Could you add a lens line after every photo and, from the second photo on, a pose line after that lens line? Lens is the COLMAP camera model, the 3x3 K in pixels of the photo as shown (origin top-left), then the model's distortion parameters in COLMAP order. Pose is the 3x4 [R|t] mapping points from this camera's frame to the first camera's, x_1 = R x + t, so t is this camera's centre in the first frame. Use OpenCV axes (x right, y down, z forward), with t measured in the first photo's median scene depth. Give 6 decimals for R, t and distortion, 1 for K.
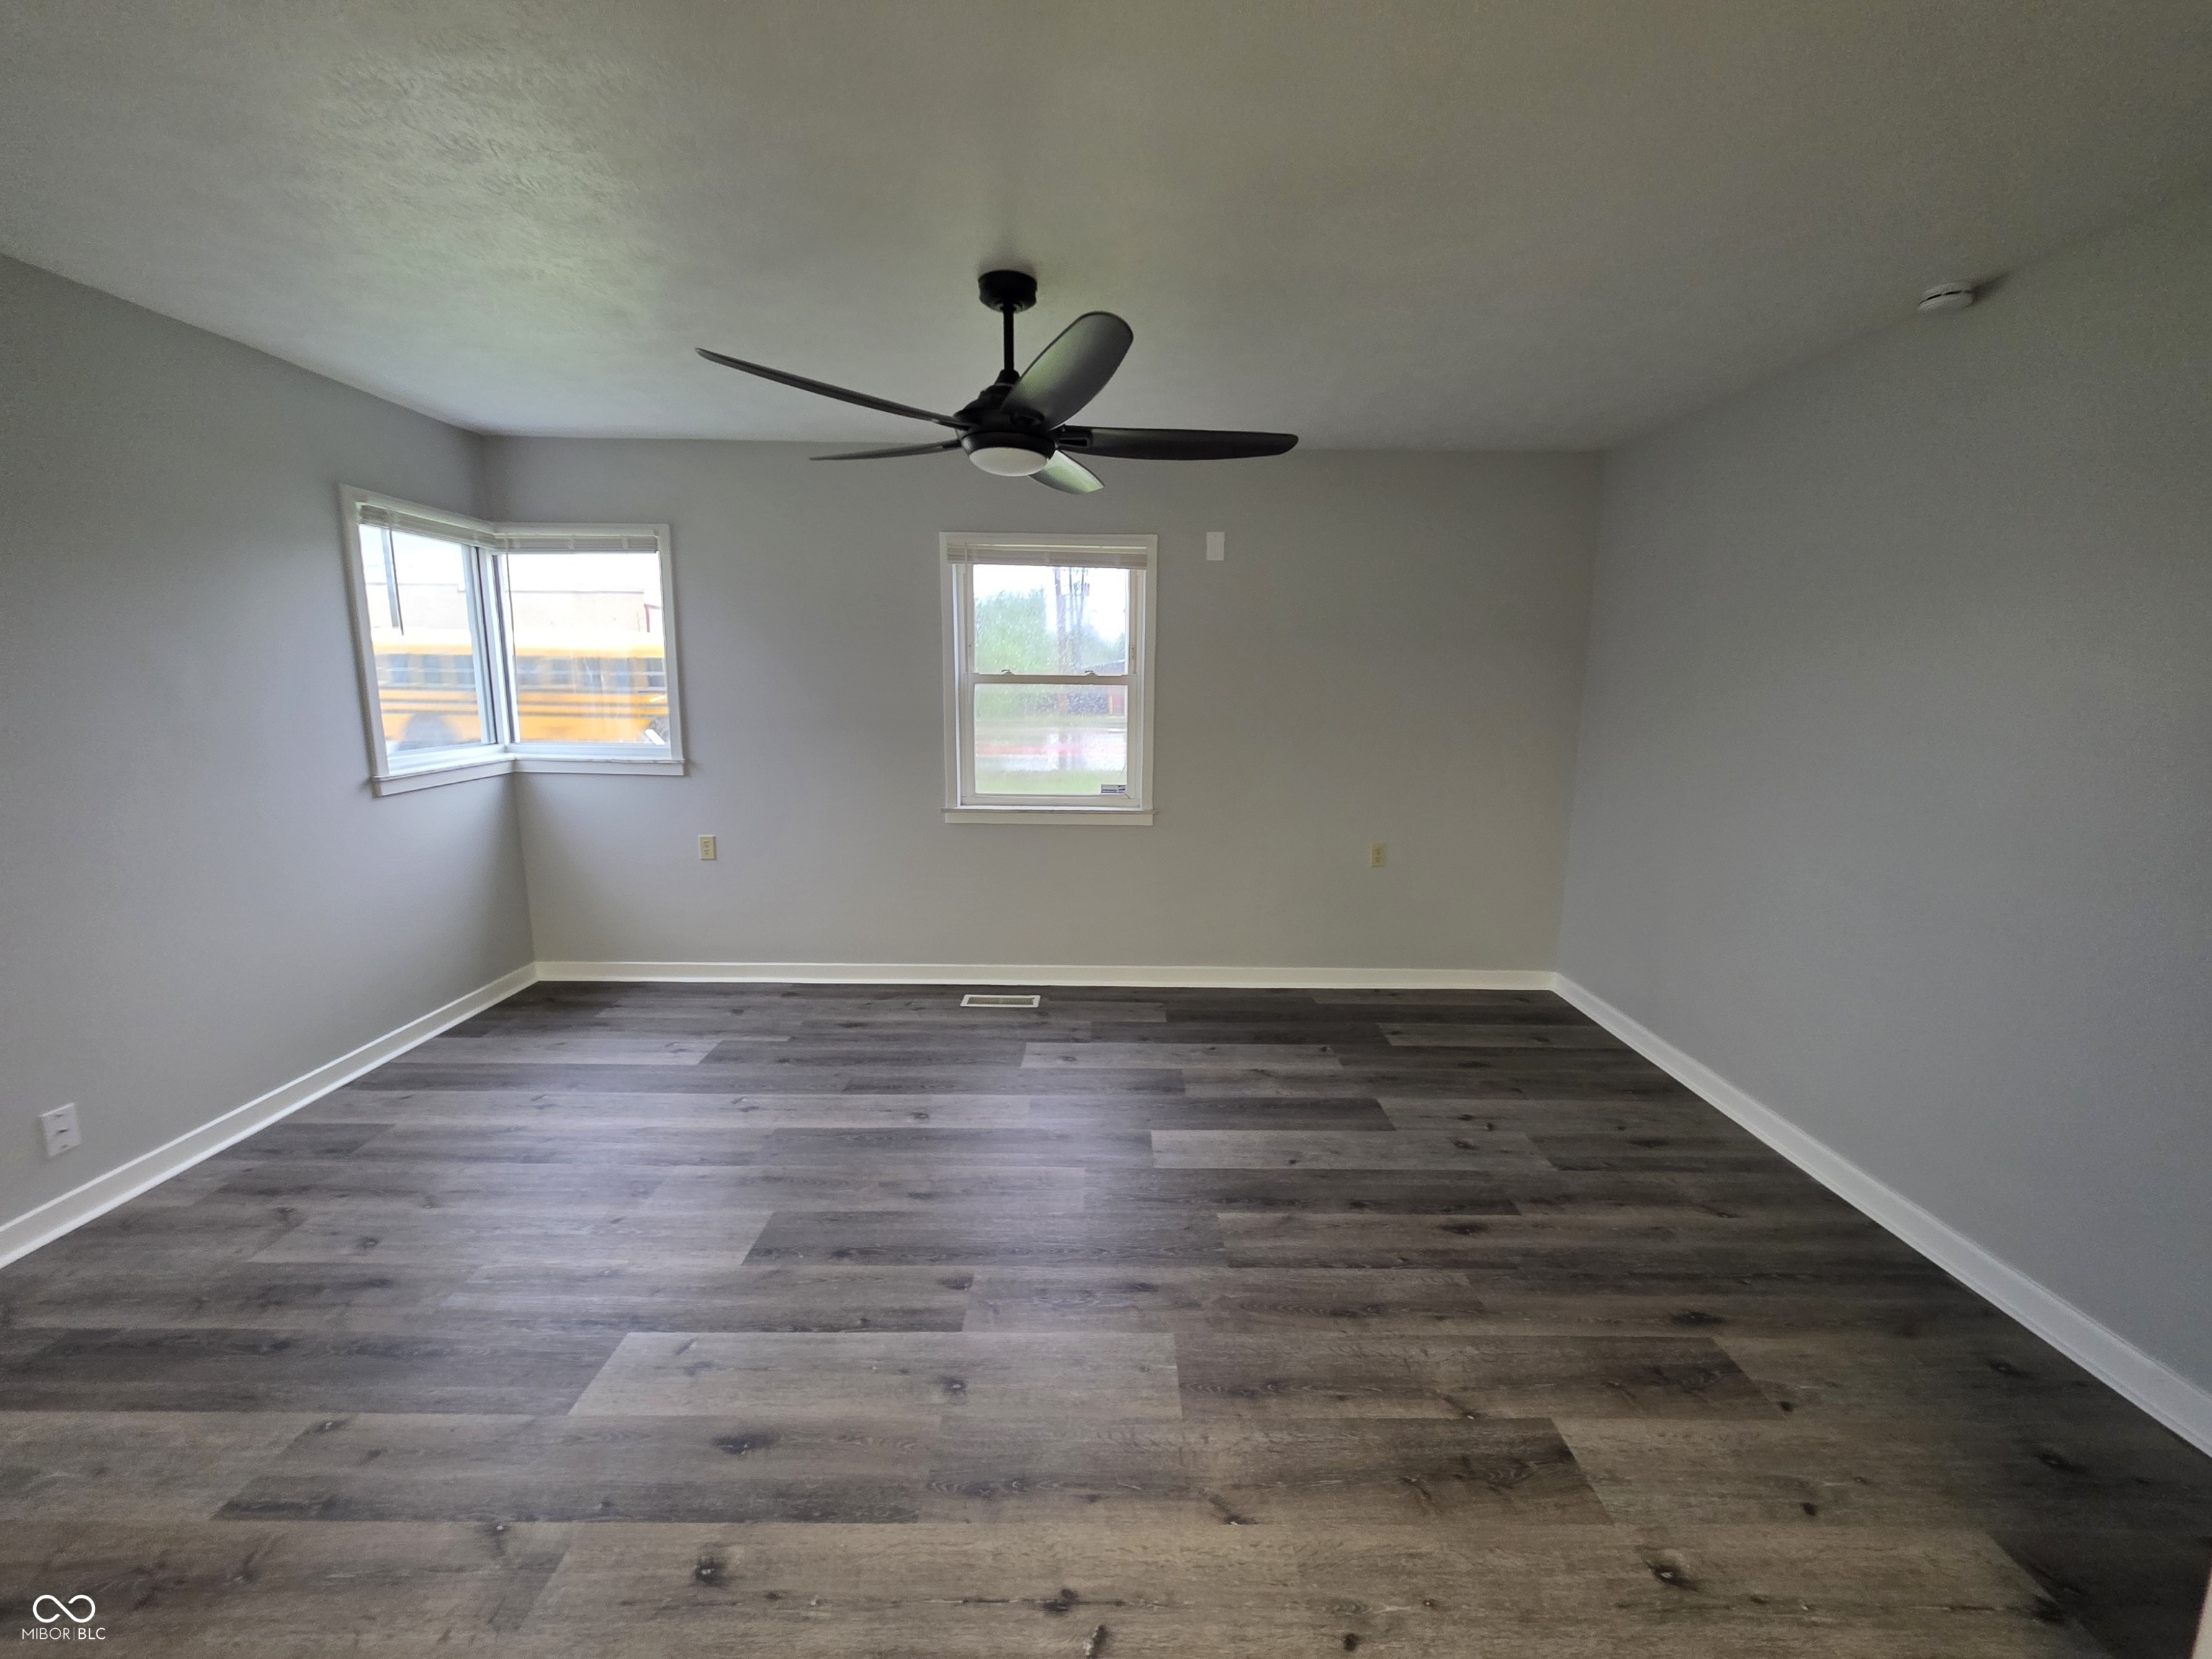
lens RADIAL K [[884.6, 0, 1114.2], [0, 884.6, 824.7], [0, 0, 1]] dist [0.001253, -0.000130]
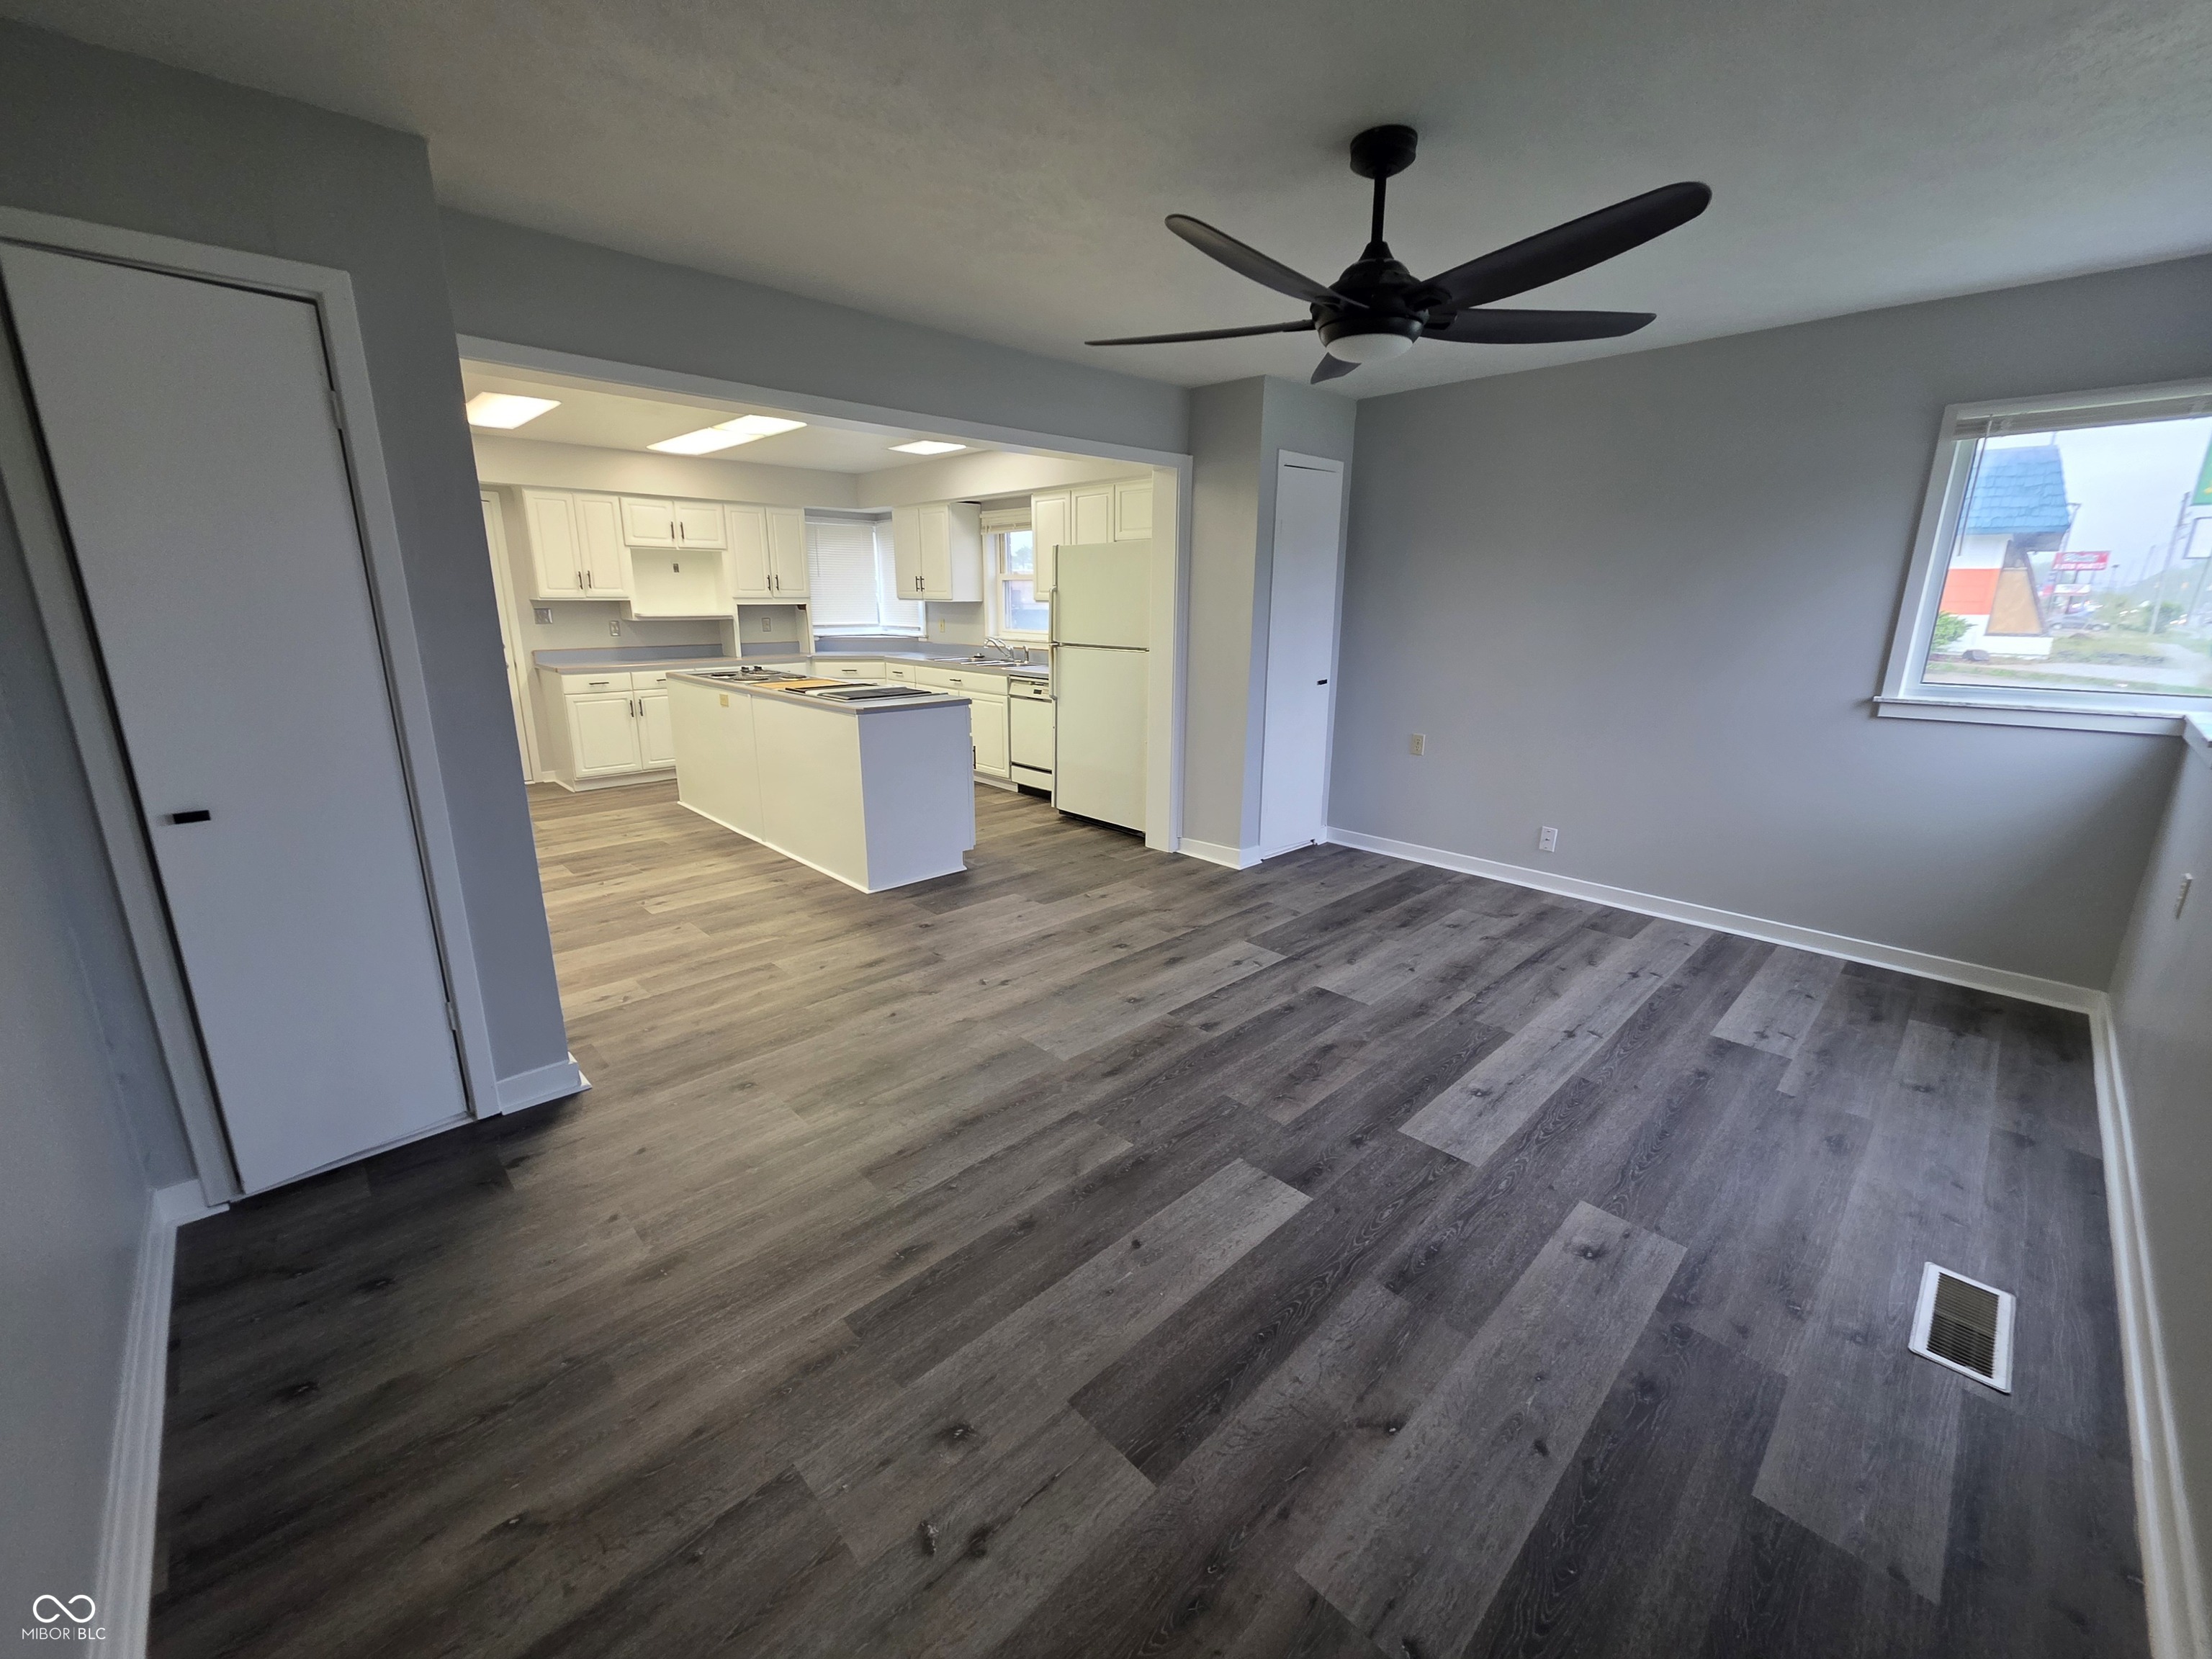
lens RADIAL K [[884.6, 0, 1114.2], [0, 884.6, 824.7], [0, 0, 1]] dist [0.001253, -0.000130]
pose [[-0.718768, 0.157944, -0.677071, 0.611507], [-0.129136, 0.926578, 0.353237, -0.189064], [0.683151, 0.341330, -0.645599, 1.243286]]
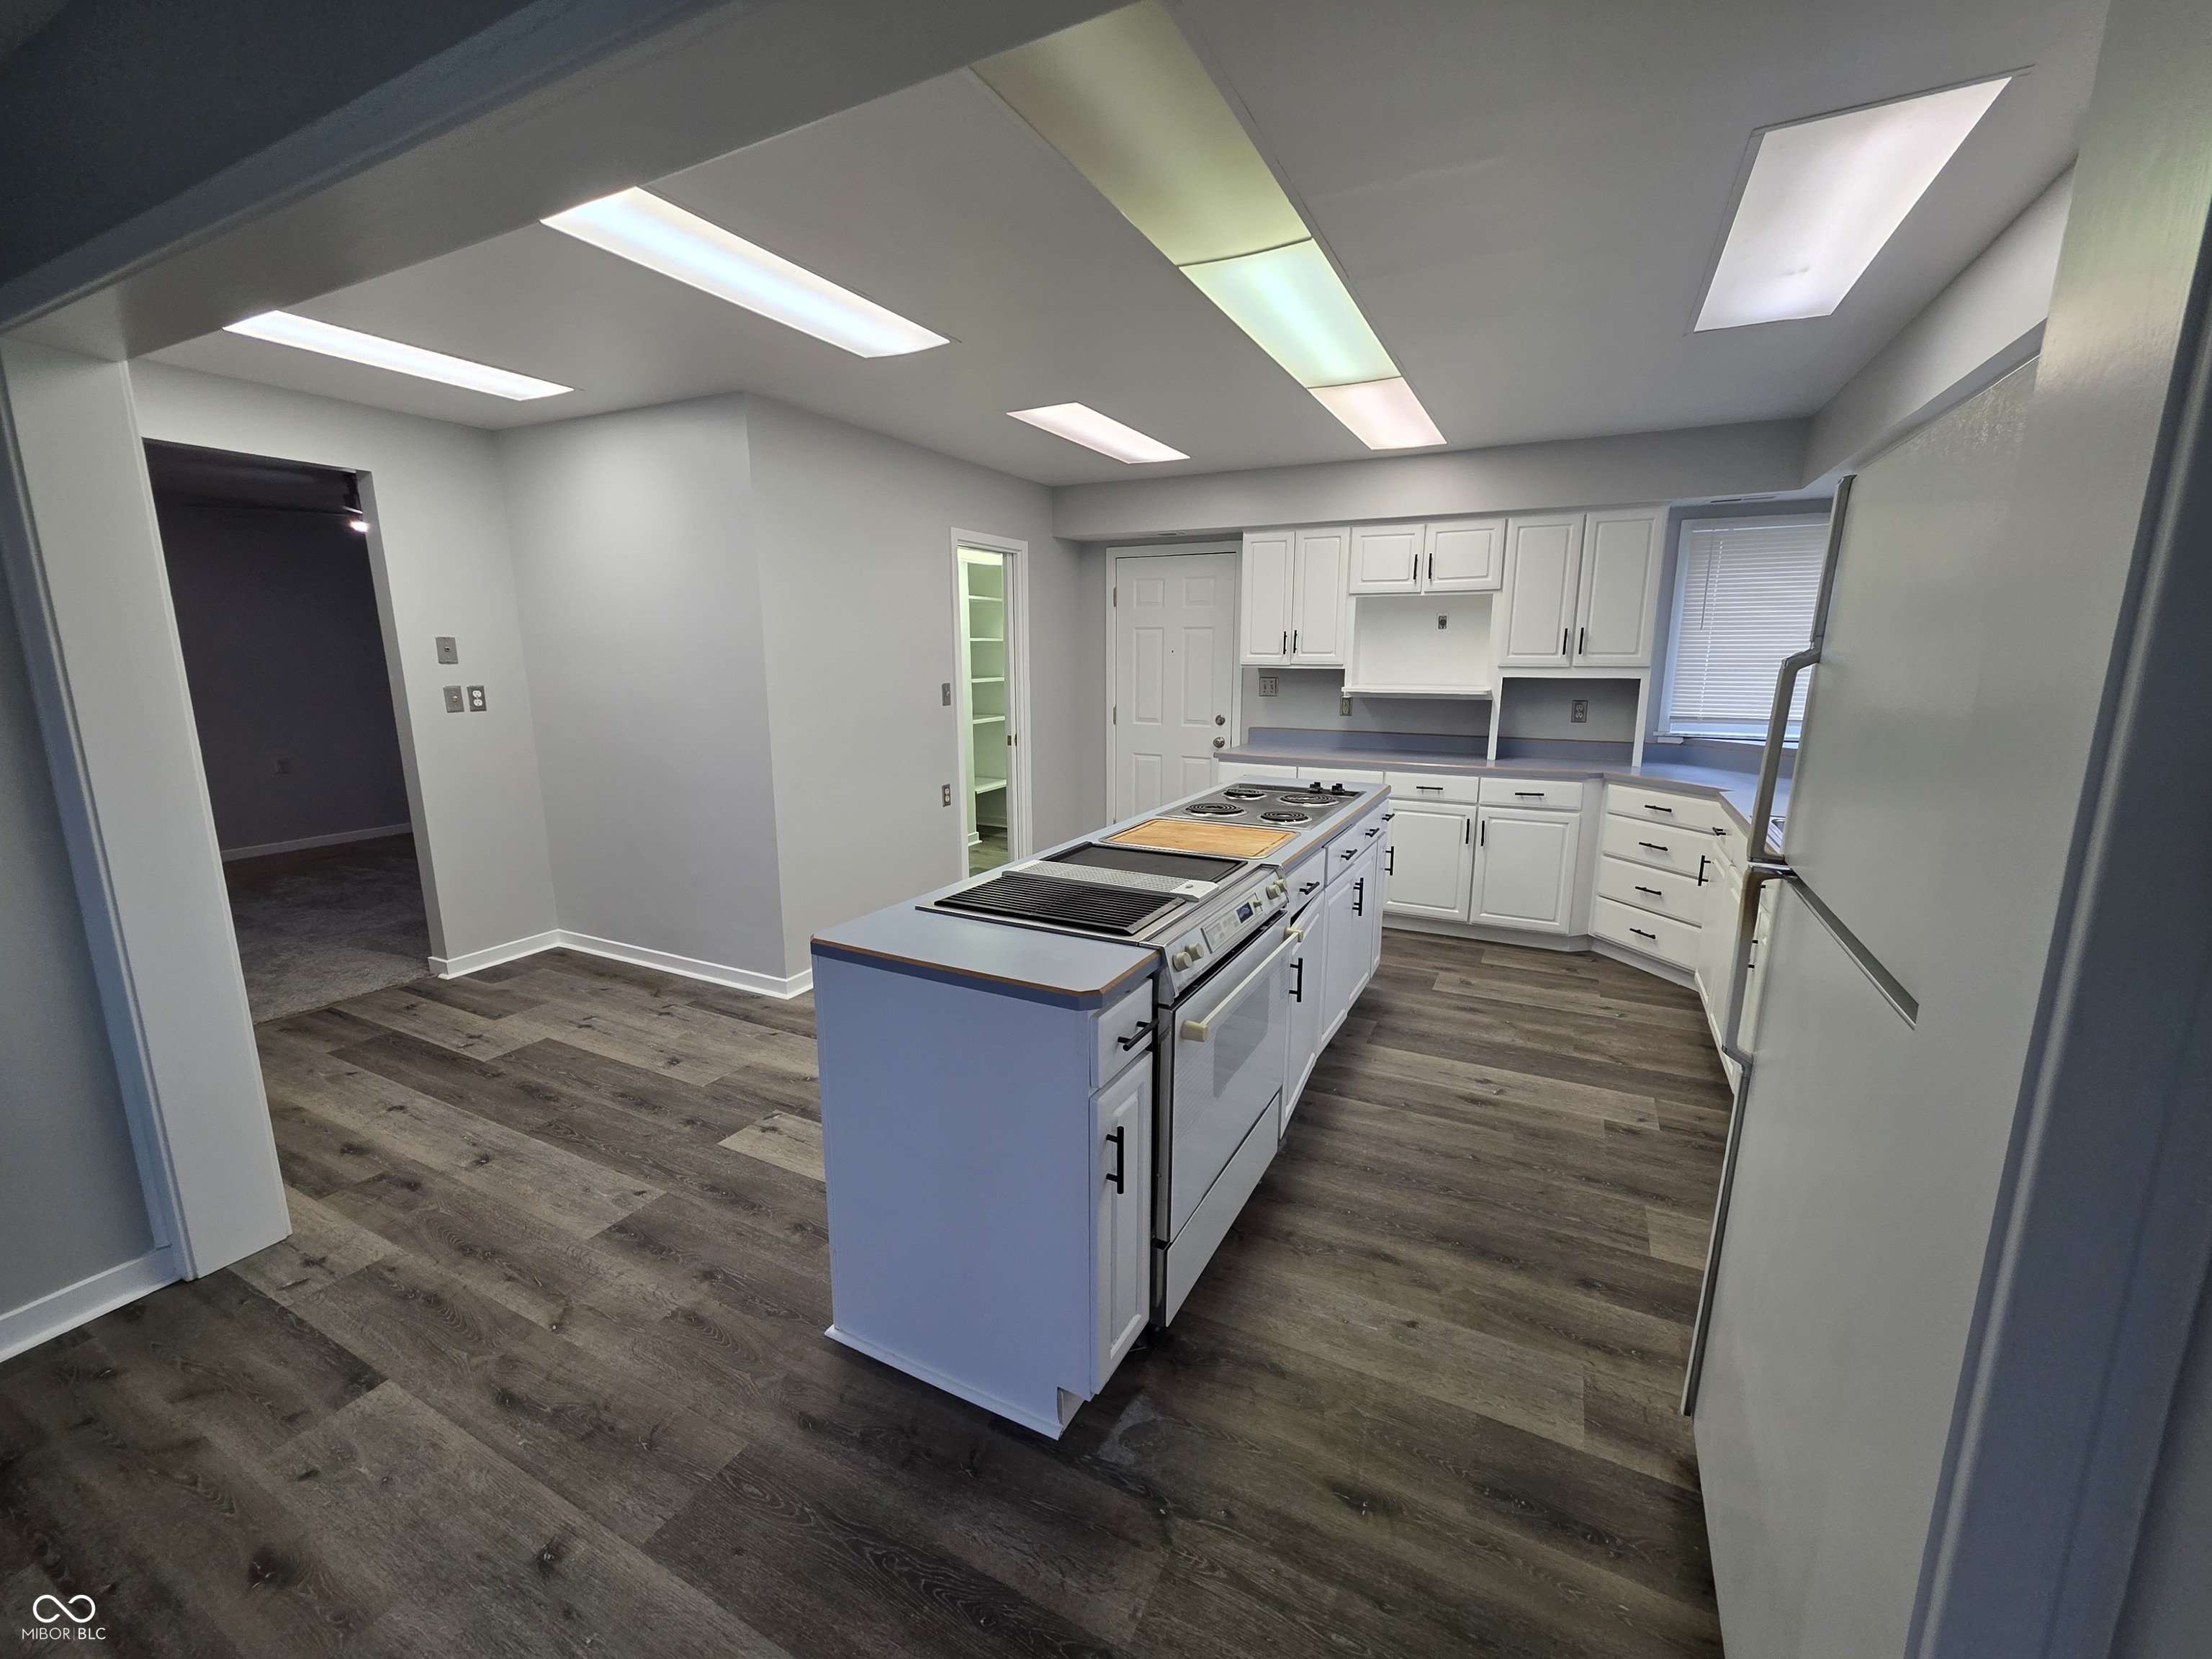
lens RADIAL K [[891.6, 0, 1123.3], [0, 891.6, 821.3], [0, 0, 1]] dist [0.007304, 0.000053]
pose [[-0.888573, -0.101850, 0.447285, -0.530535], [0.062914, 0.938771, 0.338750, -0.080378], [-0.454400, 0.329145, -0.827759, 0.376617]]
